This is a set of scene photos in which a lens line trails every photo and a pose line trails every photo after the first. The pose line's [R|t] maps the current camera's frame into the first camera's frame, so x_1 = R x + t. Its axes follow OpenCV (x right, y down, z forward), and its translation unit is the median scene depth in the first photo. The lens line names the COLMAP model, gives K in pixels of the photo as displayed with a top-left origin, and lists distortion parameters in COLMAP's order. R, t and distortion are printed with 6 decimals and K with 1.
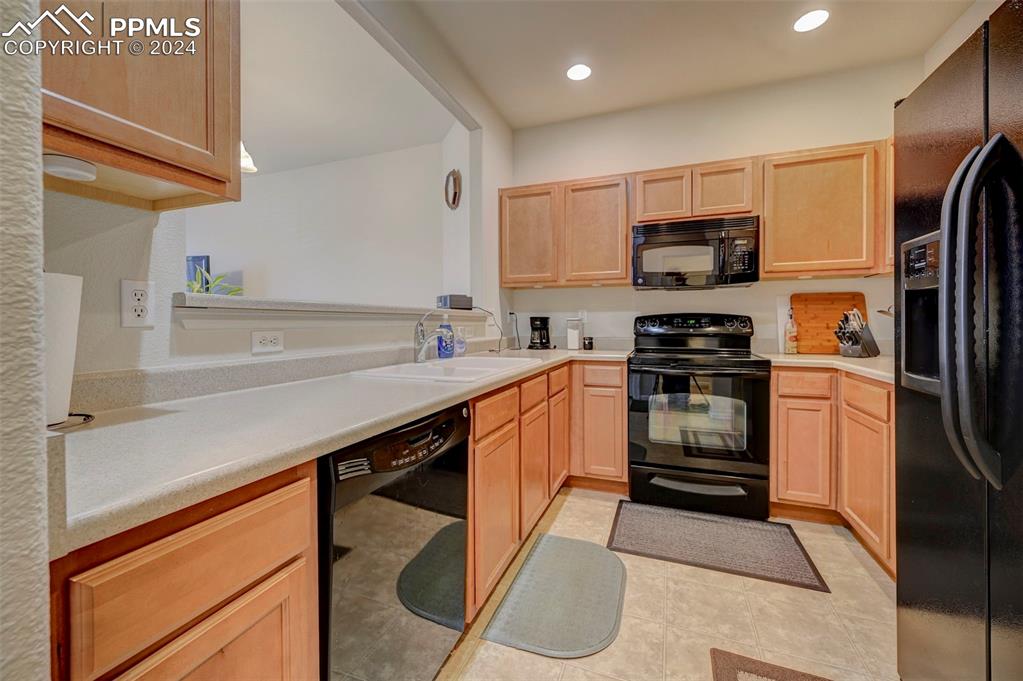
lens RADIAL K [[414.2, 0, 504.9], [0, 414.2, 329.6], [0, 0, 1]] dist [-0.000792, -0.000169]
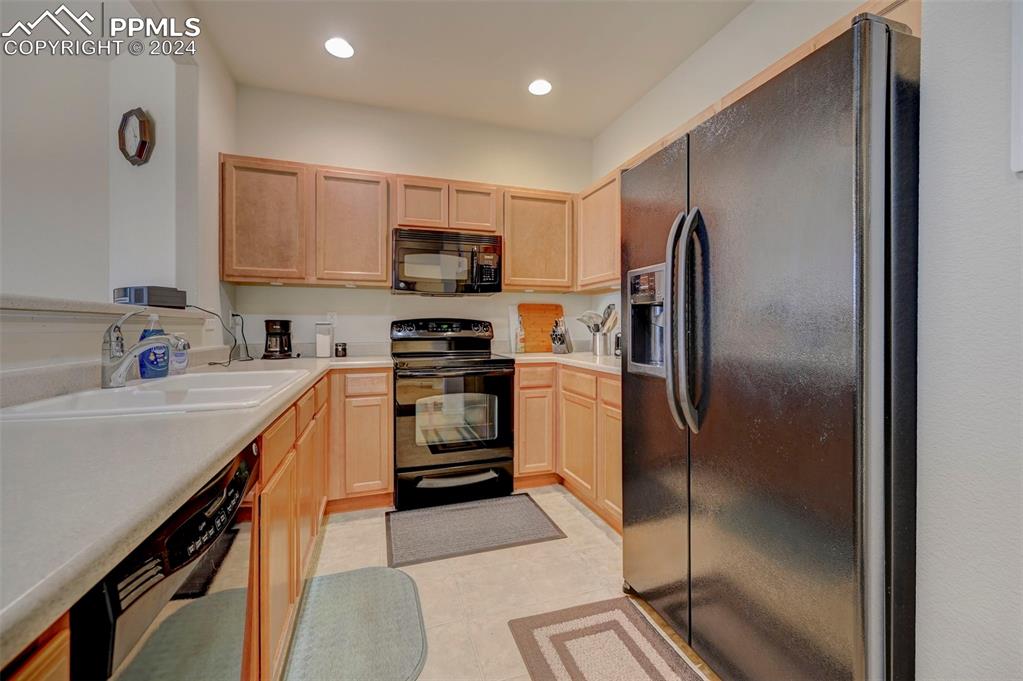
lens RADIAL K [[414.2, 0, 515.3], [0, 414.2, 330.7], [0, 0, 1]] dist [-0.000792, -0.000169]
pose [[0.767198, -0.003410, 0.641401, -0.112314], [0.009183, 0.999942, -0.005667, -0.000229], [-0.641344, 0.010238, 0.767185, 0.076286]]
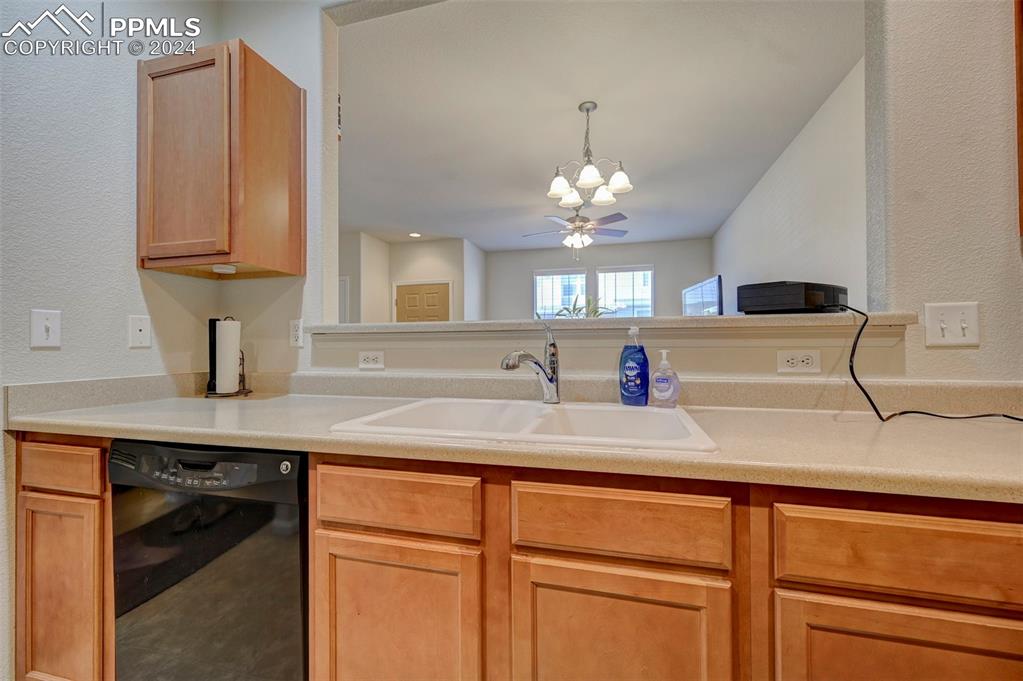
lens RADIAL K [[414.2, 0, 507.9], [0, 414.2, 339.5], [0, 0, 1]] dist [-0.000792, -0.000169]
pose [[0.110478, -0.003046, -0.993874, 0.362067], [-0.006652, 0.999971, -0.003804, -0.015182], [0.993856, 0.007031, 0.110454, 0.696367]]
